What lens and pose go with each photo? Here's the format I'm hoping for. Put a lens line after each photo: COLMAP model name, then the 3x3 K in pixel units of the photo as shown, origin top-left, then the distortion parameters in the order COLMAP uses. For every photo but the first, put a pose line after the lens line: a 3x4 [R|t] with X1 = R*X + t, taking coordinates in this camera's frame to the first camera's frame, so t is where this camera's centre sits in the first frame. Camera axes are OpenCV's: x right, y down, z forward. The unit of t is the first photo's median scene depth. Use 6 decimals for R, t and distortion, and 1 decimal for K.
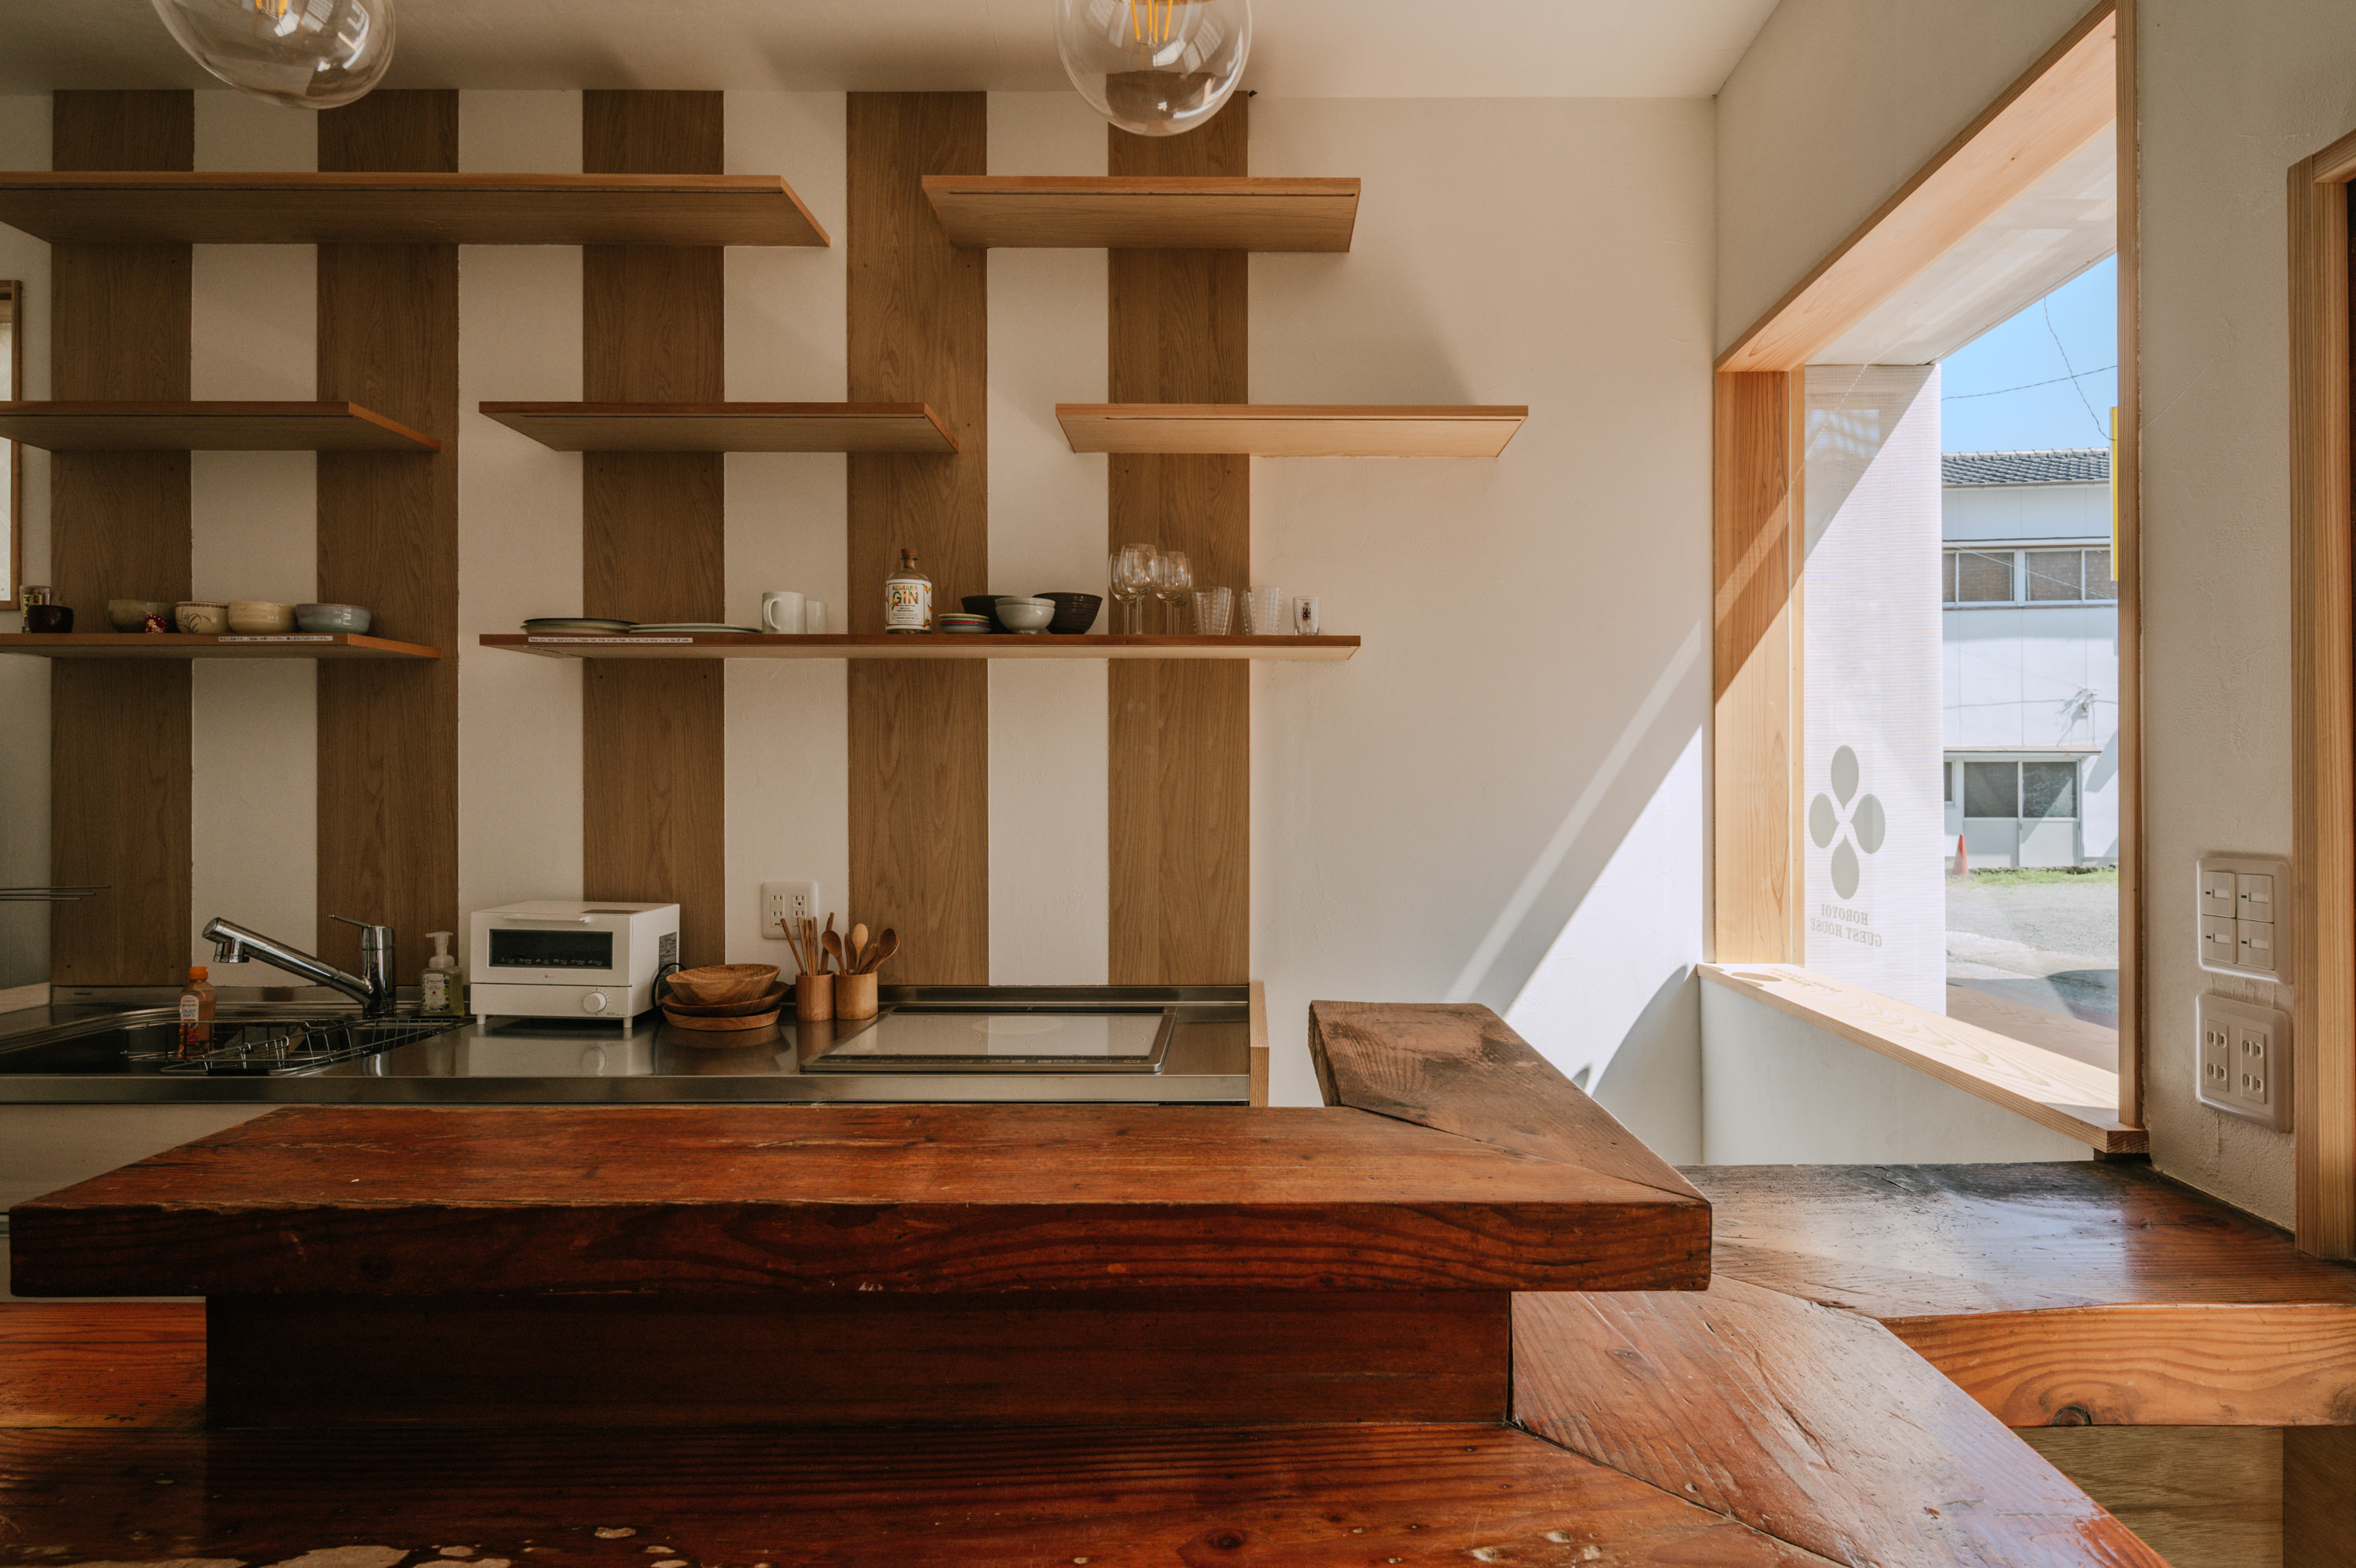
lens RADIAL K [[1180.2, 0, 1177.7], [0, 1180.2, 779.8], [0, 0, 1]] dist [-0.000013, -0.000894]
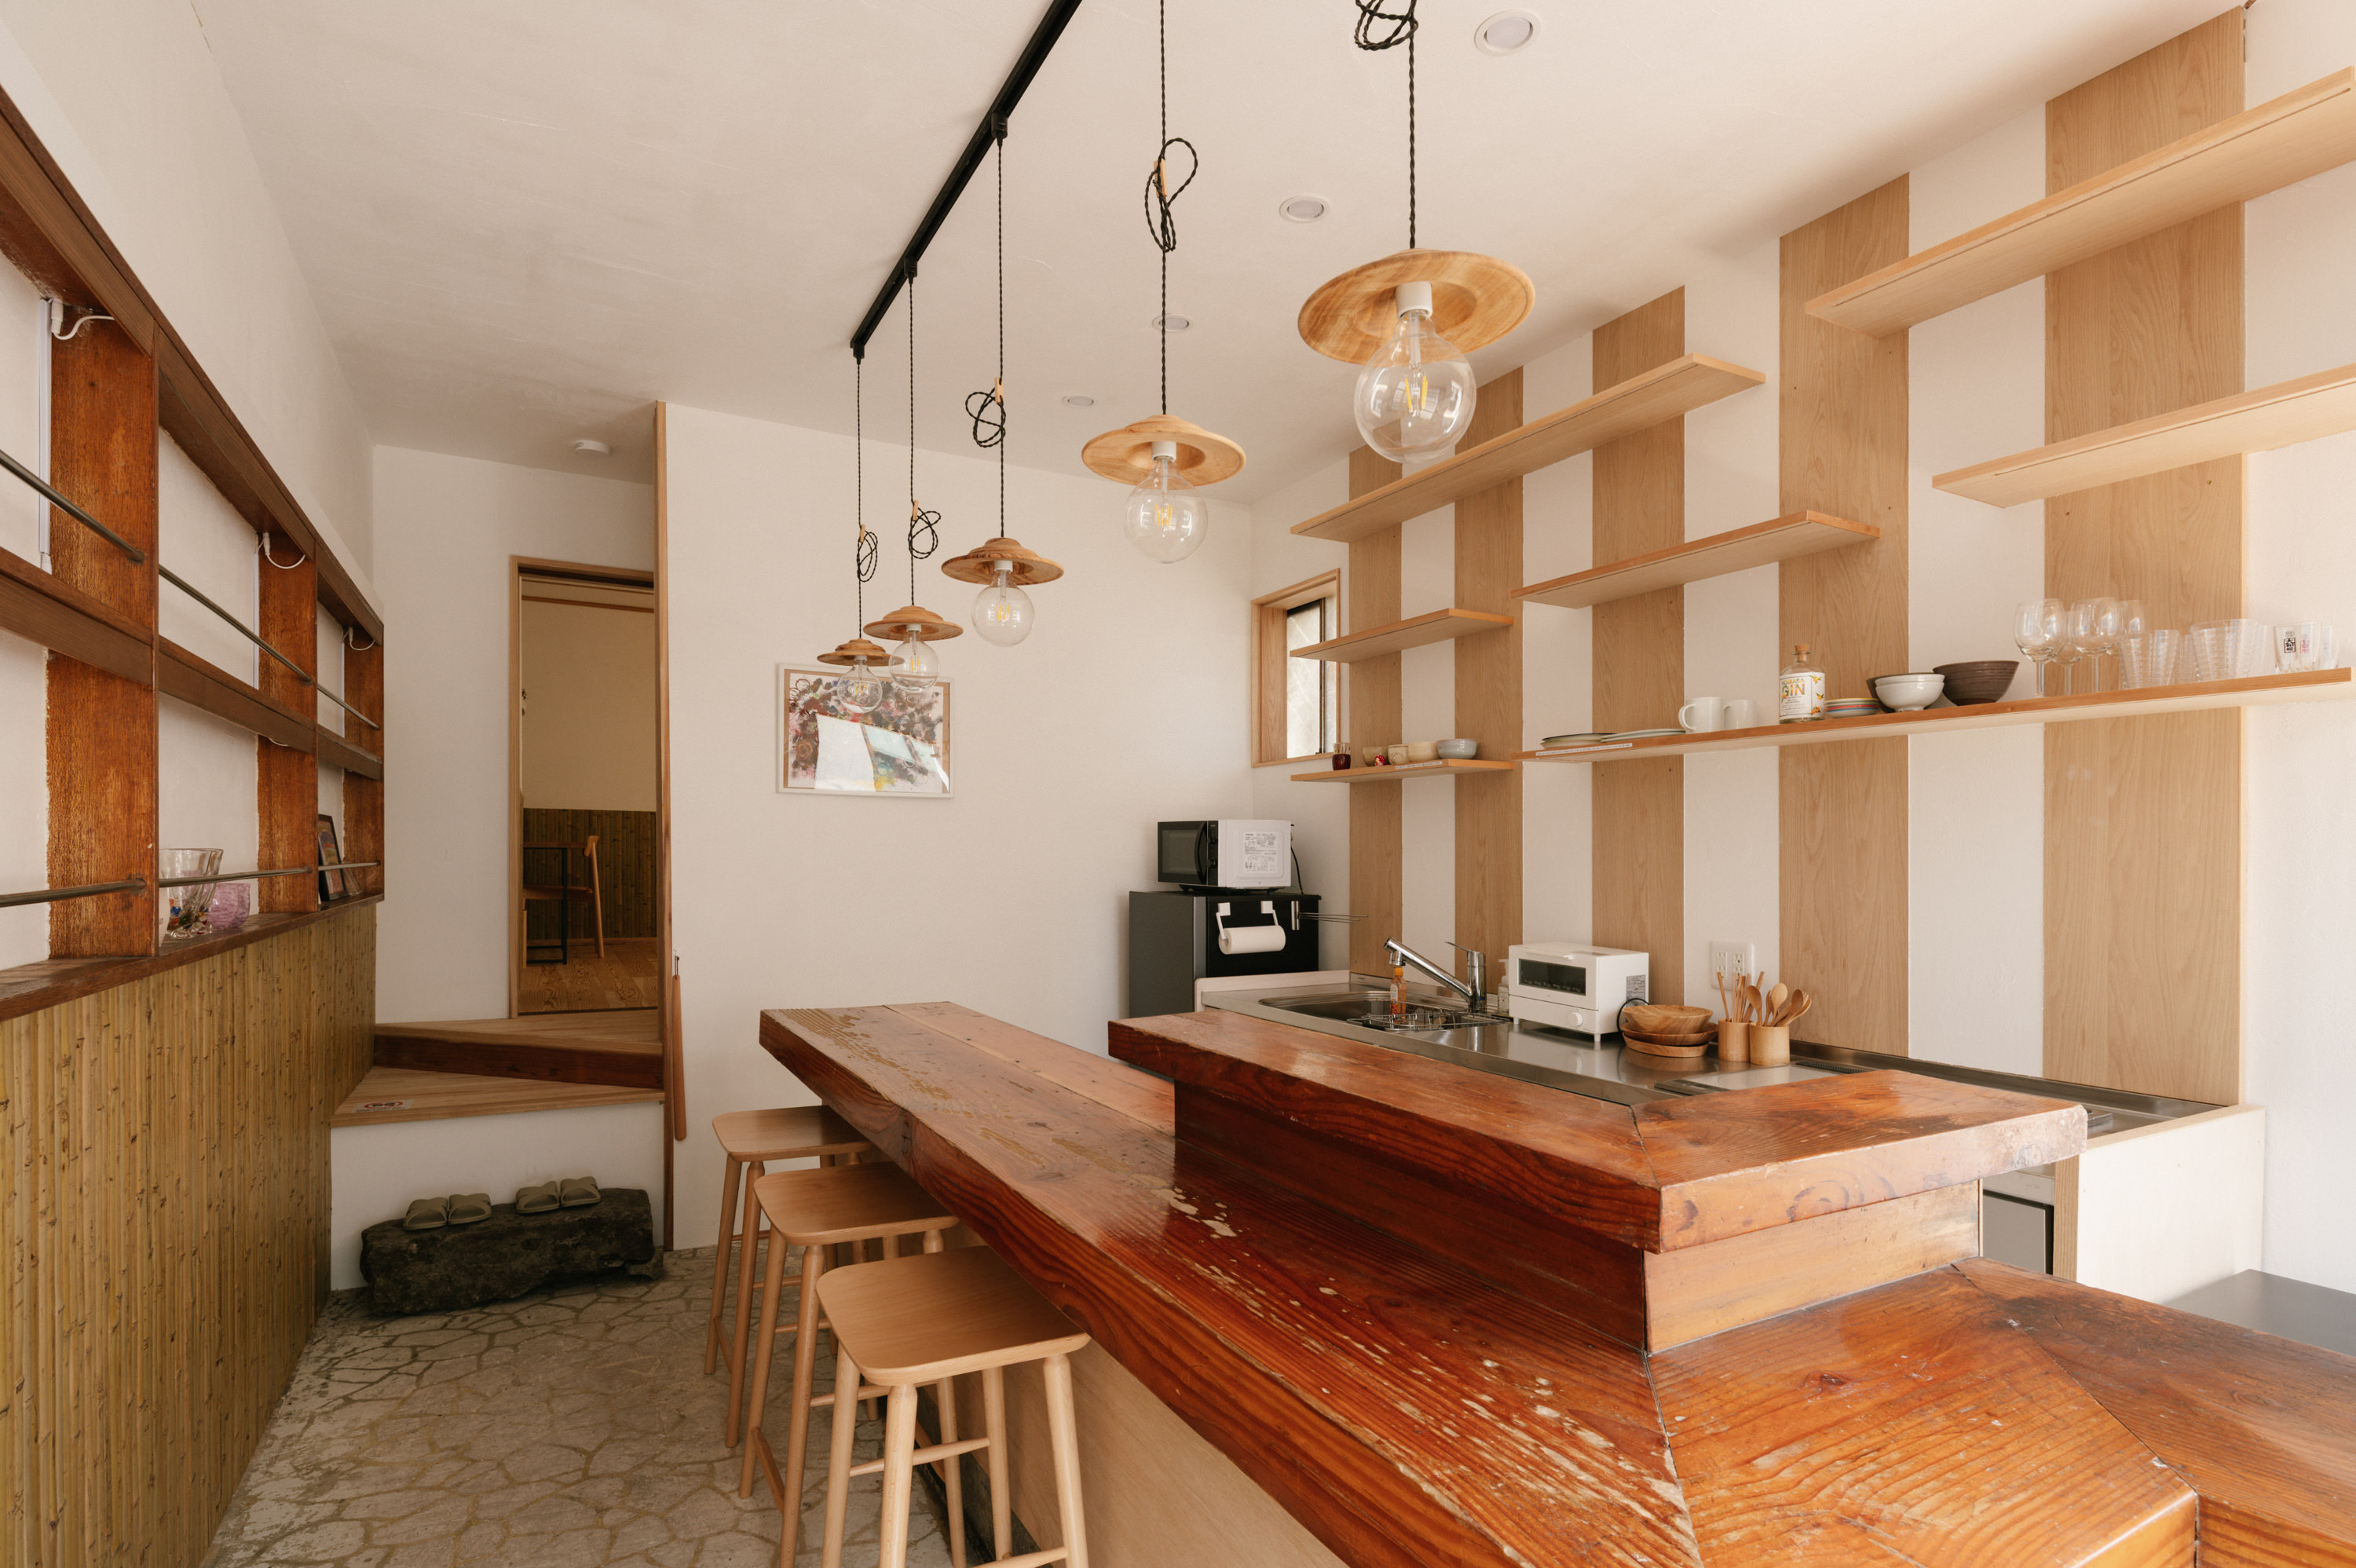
lens RADIAL K [[1158.9, 0, 1177.2], [0, 1158.9, 862.4], [0, 0, 1]] dist [0.000986, -0.000913]
pose [[0.466504, 0.008118, -0.884482, 0.430350], [0.000992, 0.999952, 0.009701, -0.003605], [0.884519, -0.005403, 0.466474, -0.018915]]
